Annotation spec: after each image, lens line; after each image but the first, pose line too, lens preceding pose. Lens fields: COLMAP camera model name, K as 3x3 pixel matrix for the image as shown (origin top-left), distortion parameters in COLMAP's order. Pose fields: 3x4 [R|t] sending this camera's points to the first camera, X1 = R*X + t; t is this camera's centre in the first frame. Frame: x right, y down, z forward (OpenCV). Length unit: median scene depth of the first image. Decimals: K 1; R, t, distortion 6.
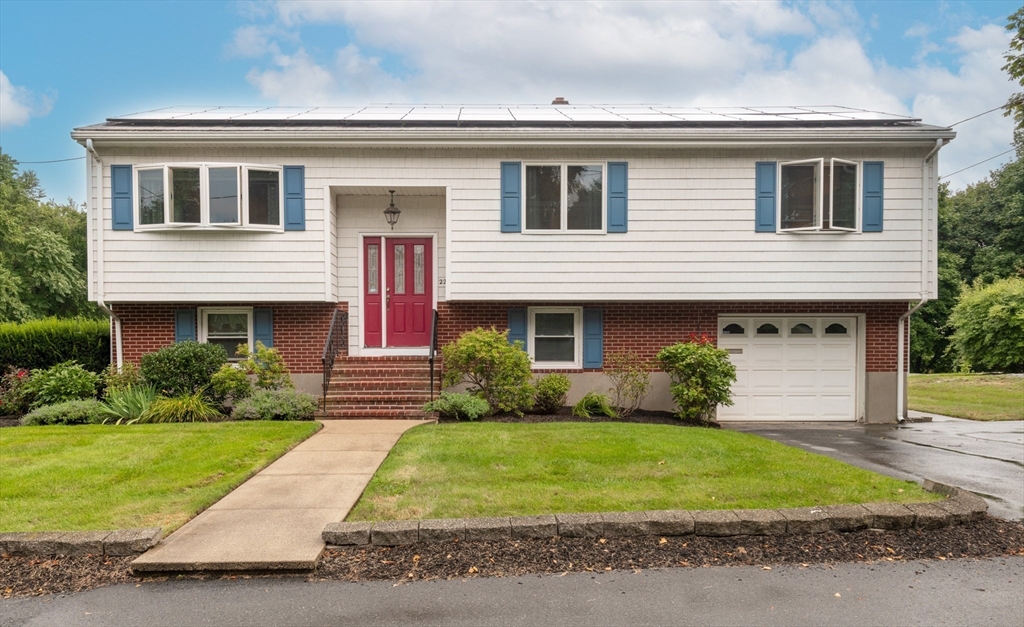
lens RADIAL K [[741.5, 0, 474.6], [0, 741.5, 312.3], [0, 0, 1]] dist [0.009511, 0.001489]
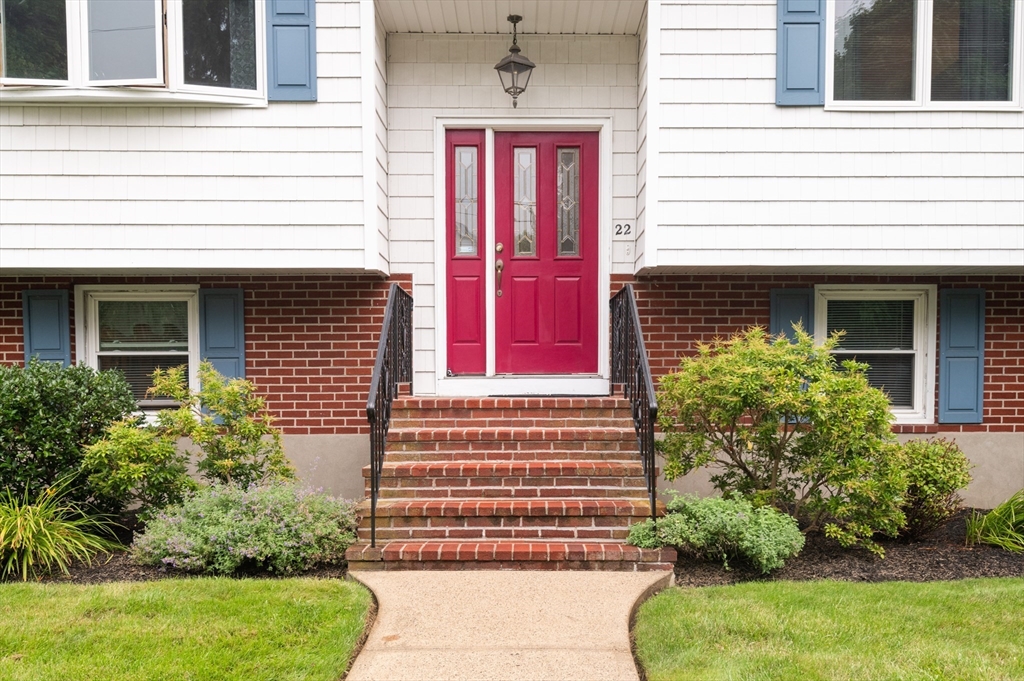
lens RADIAL K [[934.8, 0, 512.0], [0, 934.8, 340.5], [0, 0, 1]] dist [0.010942, -0.001235]
pose [[0.999995, 0.000432, -0.003159, -0.114133], [-0.000380, 0.999865, 0.016438, 0.017545], [0.003166, -0.016437, 0.999860, 0.459044]]
